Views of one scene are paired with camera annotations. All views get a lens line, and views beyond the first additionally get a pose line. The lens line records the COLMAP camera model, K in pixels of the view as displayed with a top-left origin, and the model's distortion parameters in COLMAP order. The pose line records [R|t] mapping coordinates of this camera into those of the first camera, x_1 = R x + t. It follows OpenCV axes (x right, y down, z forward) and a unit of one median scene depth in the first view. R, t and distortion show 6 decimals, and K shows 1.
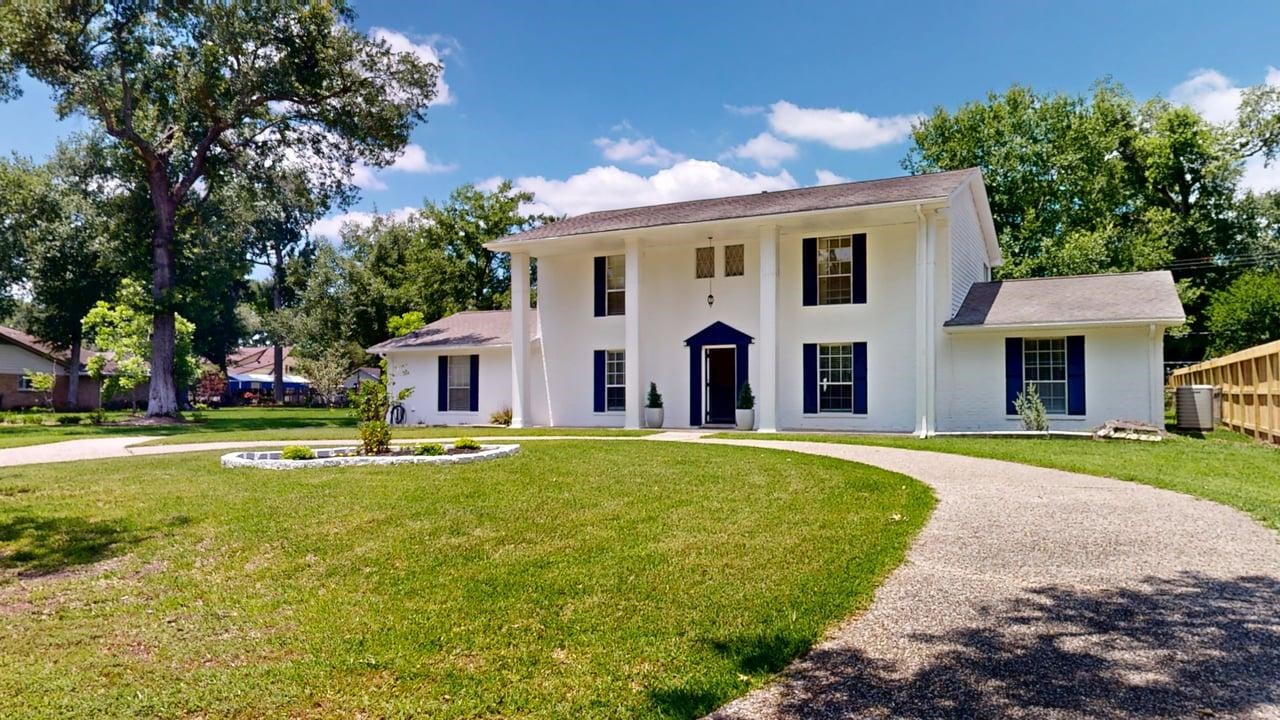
lens RADIAL K [[937.2, 0, 642.1], [0, 937.2, 382.1], [0, 0, 1]] dist [0.030499, 0.000883]
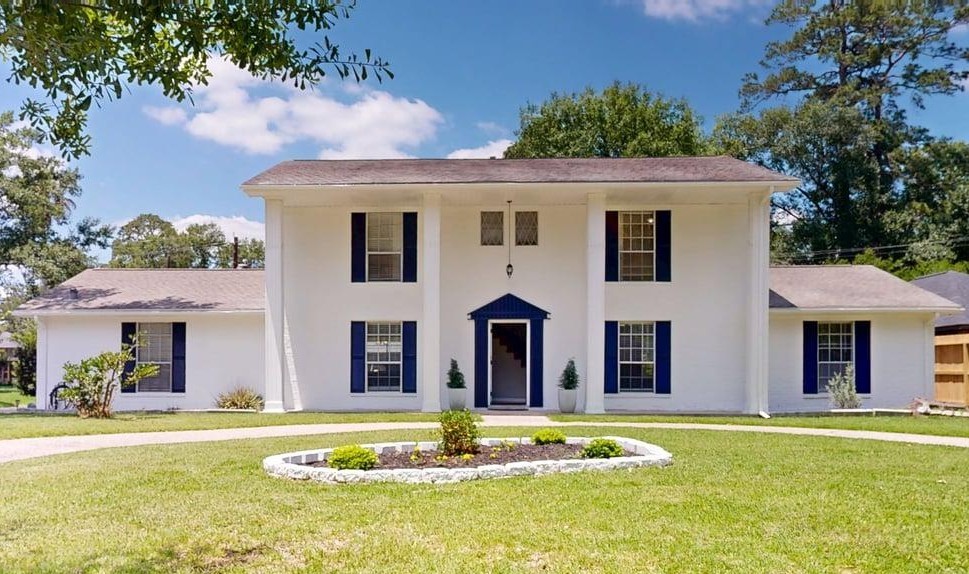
lens RADIAL K [[932.9, 0, 484.5], [0, 932.9, 374.0], [0, 0, 1]] dist [0.012151, 0.007954]
pose [[0.895125, 0.004095, 0.445797, -0.348550], [-0.010154, 0.999886, 0.011202, 0.004005], [-0.445700, -0.014554, 0.895064, 0.193303]]
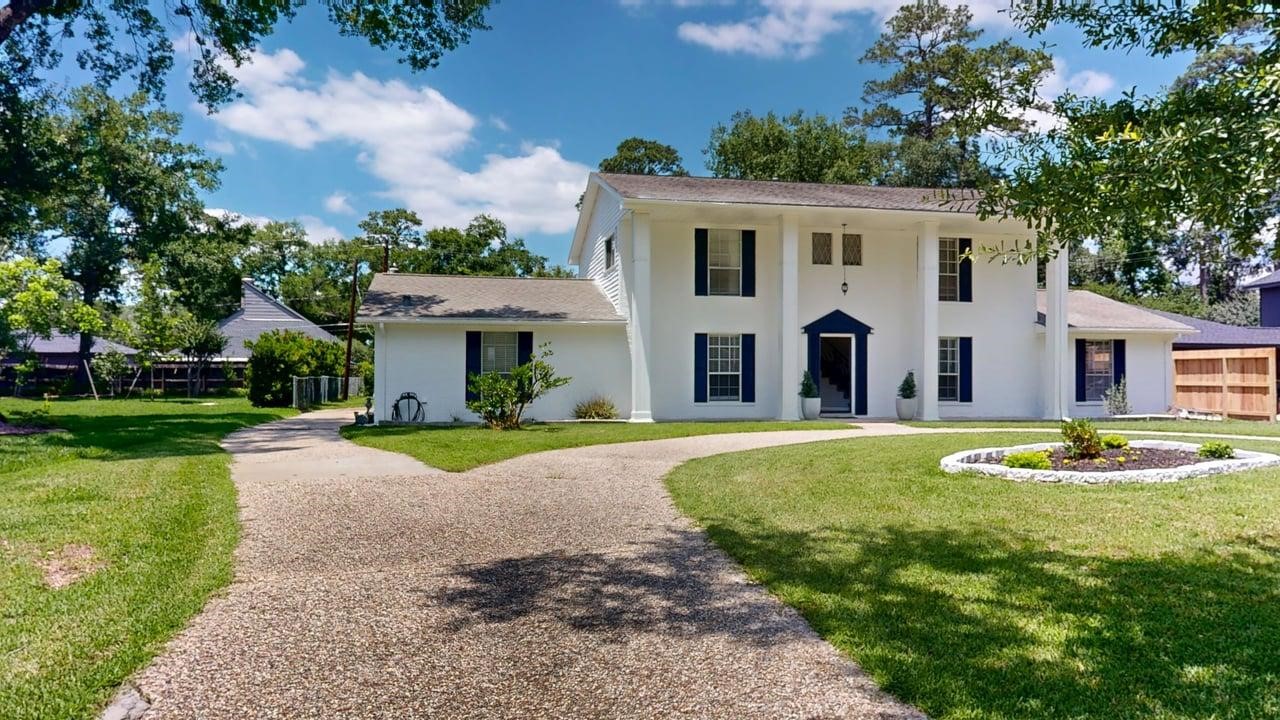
lens RADIAL K [[937.2, 0, 642.1], [0, 937.2, 382.1], [0, 0, 1]] dist [0.030499, 0.000883]
pose [[0.757189, 0.006562, 0.653162, -0.723919], [-0.014335, 0.999876, 0.006572, 0.008022], [-0.653038, -0.014339, 0.757189, 0.386491]]
